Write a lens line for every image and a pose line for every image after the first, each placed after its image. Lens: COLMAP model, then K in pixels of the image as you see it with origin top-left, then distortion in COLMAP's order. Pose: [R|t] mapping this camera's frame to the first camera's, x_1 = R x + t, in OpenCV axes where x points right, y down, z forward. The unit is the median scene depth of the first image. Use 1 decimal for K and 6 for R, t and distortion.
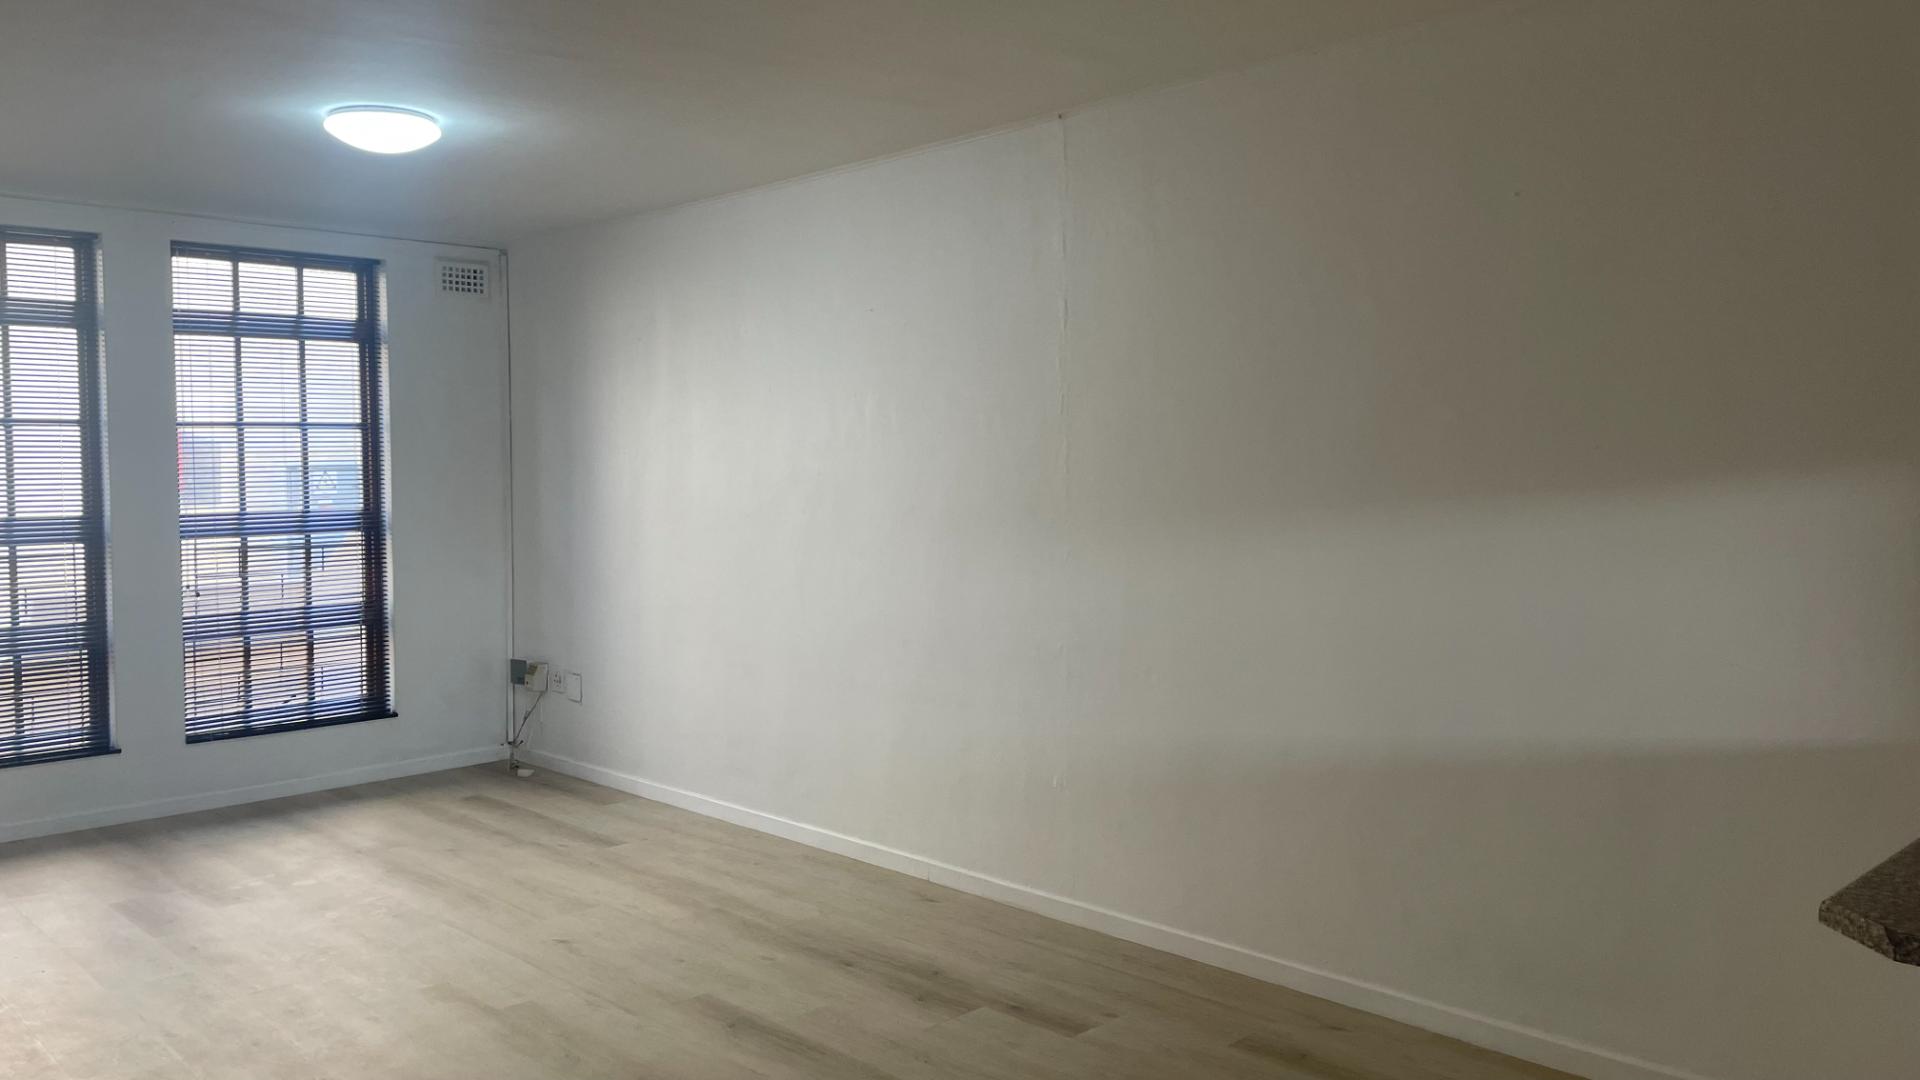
lens RADIAL K [[1439.1, 0, 954.9], [0, 1439.1, 534.4], [0, 0, 1]] dist [0.104750, -0.135613]
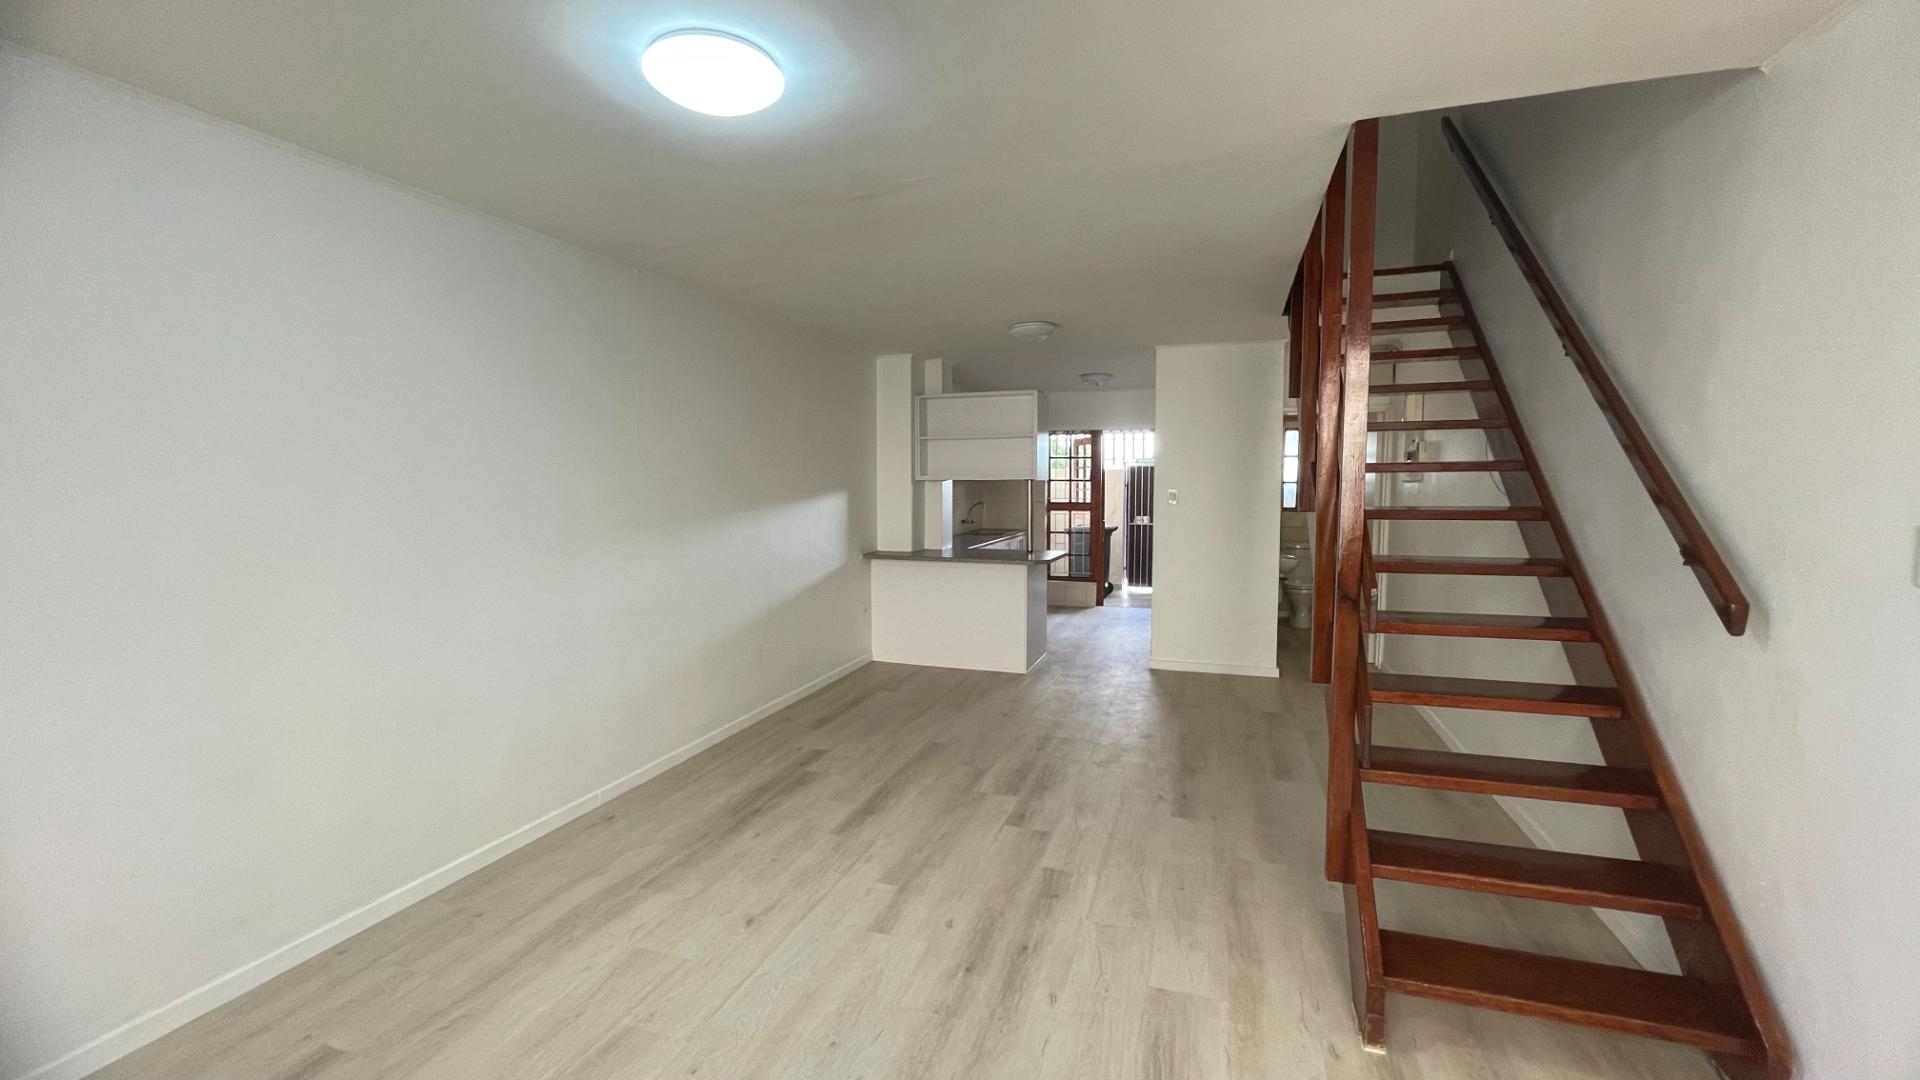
lens RADIAL K [[777.9, 0, 956.5], [0, 777.9, 542.0], [0, 0, 1]] dist [-0.000977, -0.000107]
pose [[-0.473263, -0.061855, 0.878747, -0.913770], [0.039213, 0.995064, 0.091162, -0.066281], [-0.880048, 0.077602, -0.468501, 1.194215]]
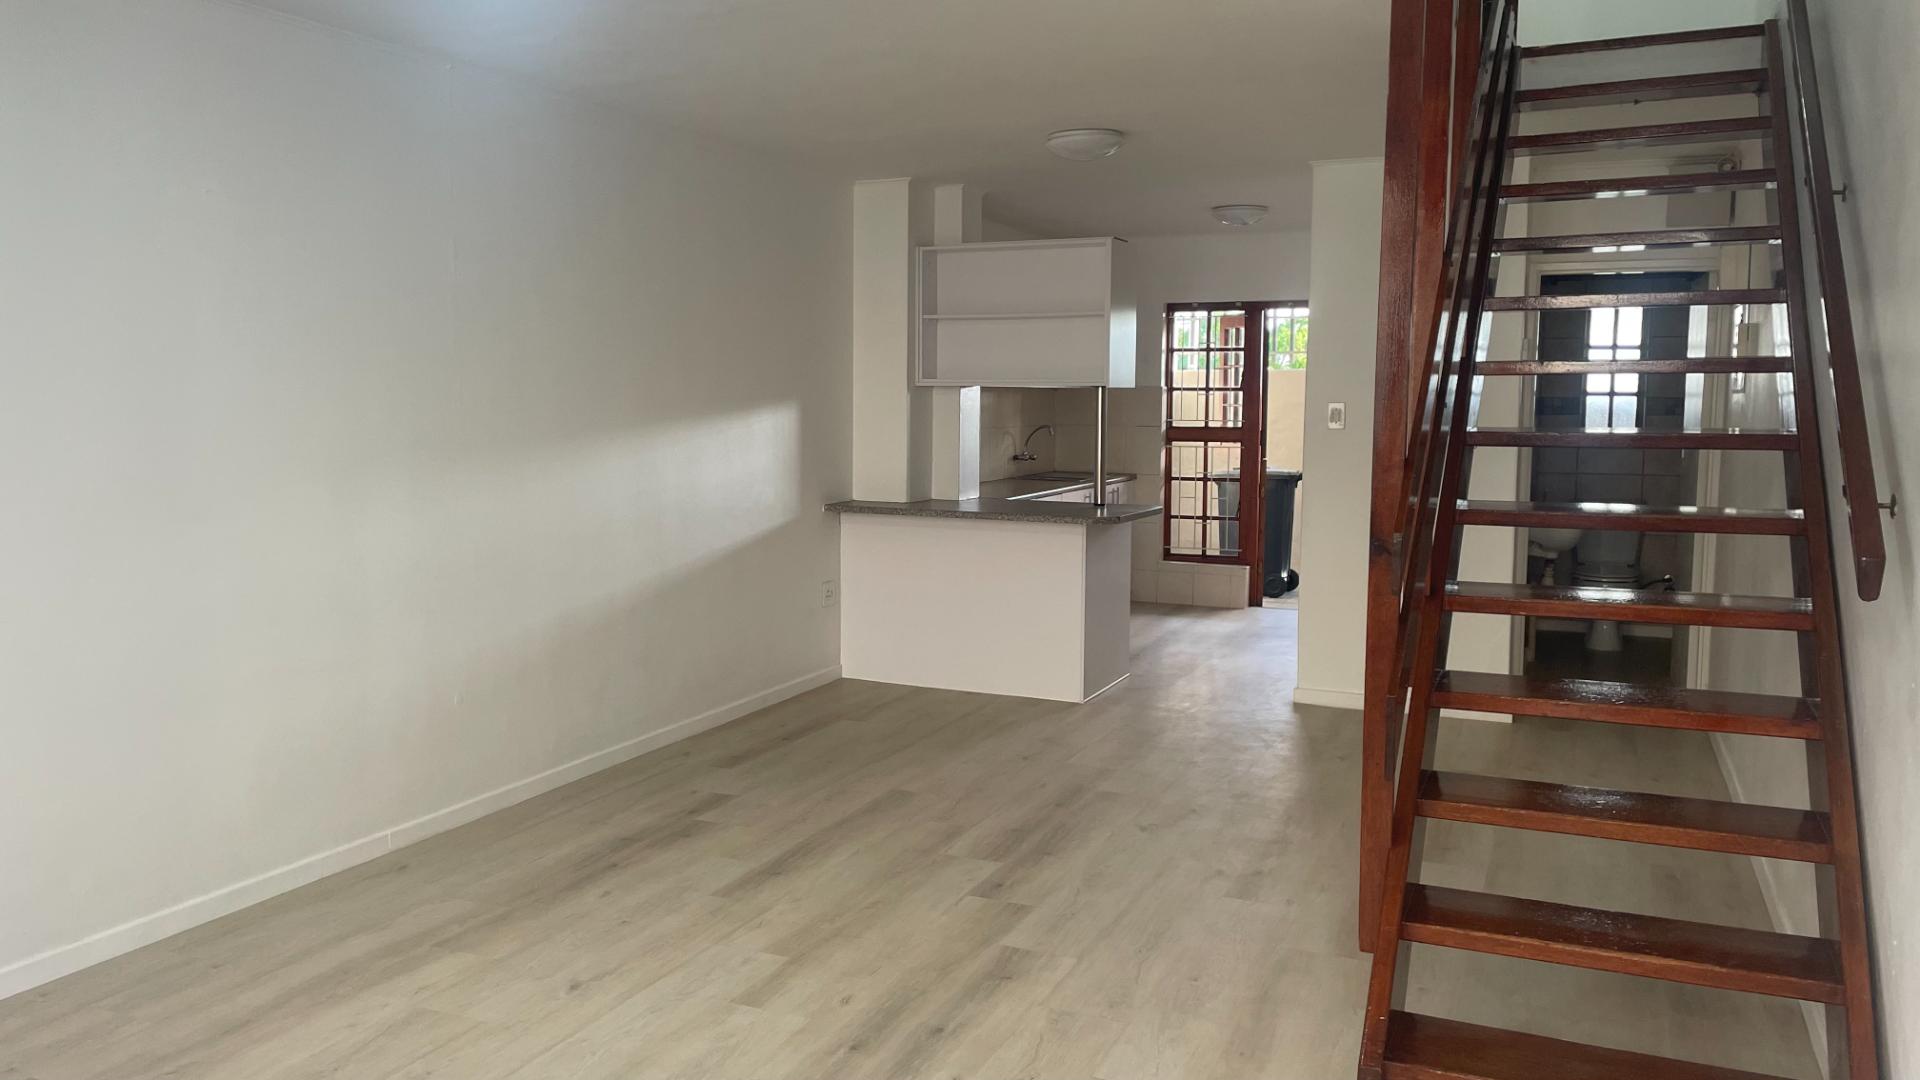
lens RADIAL K [[1439.1, 0, 954.9], [0, 1439.1, 534.4], [0, 0, 1]] dist [0.104750, -0.135613]
pose [[-0.389148, -0.087013, 0.917056, -1.156762], [0.032929, 0.993578, 0.108247, -0.059530], [-0.920586, 0.072322, -0.383784, 1.173830]]
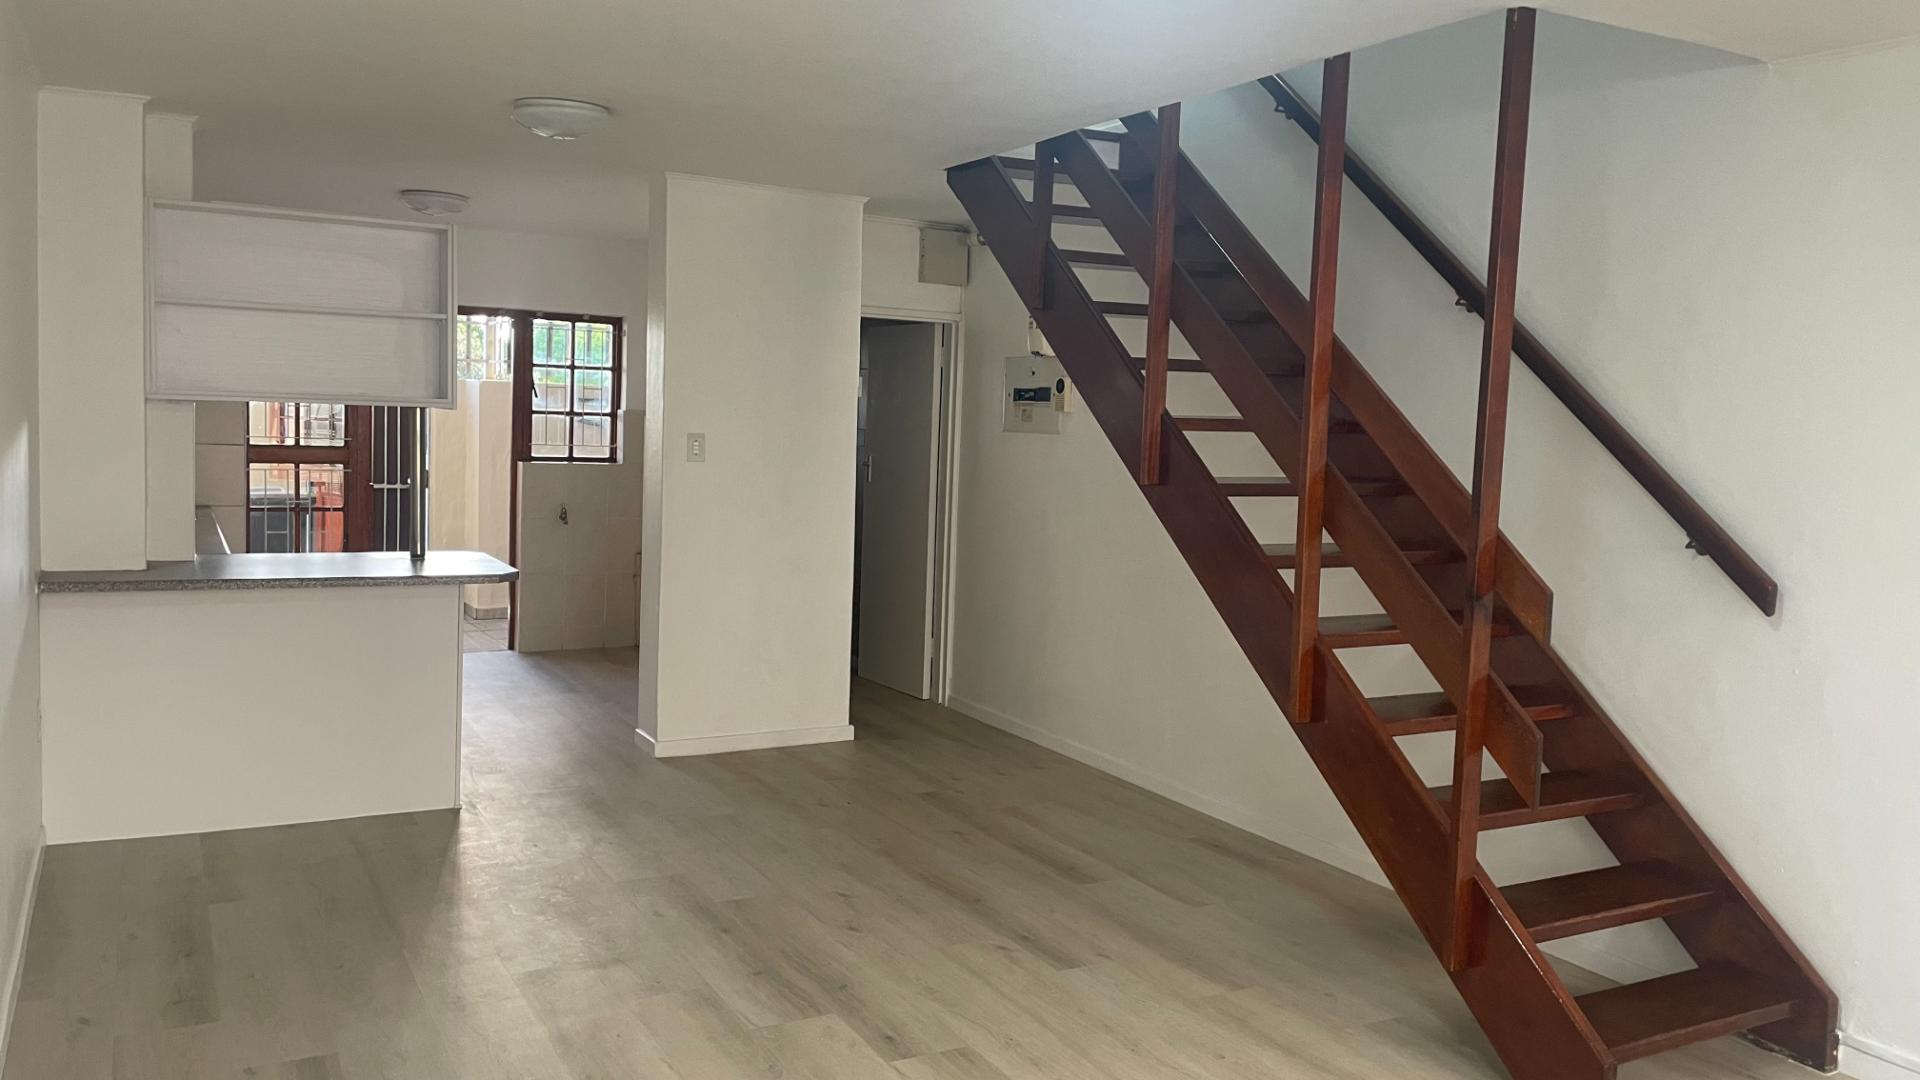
lens RADIAL K [[1439.1, 0, 954.9], [0, 1439.1, 534.4], [0, 0, 1]] dist [0.104750, -0.135613]
pose [[-0.969332, -0.048998, 0.240820, -0.454552], [-0.020895, 0.992806, 0.117895, -0.096450], [-0.244864, 0.109247, -0.963383, 1.563005]]
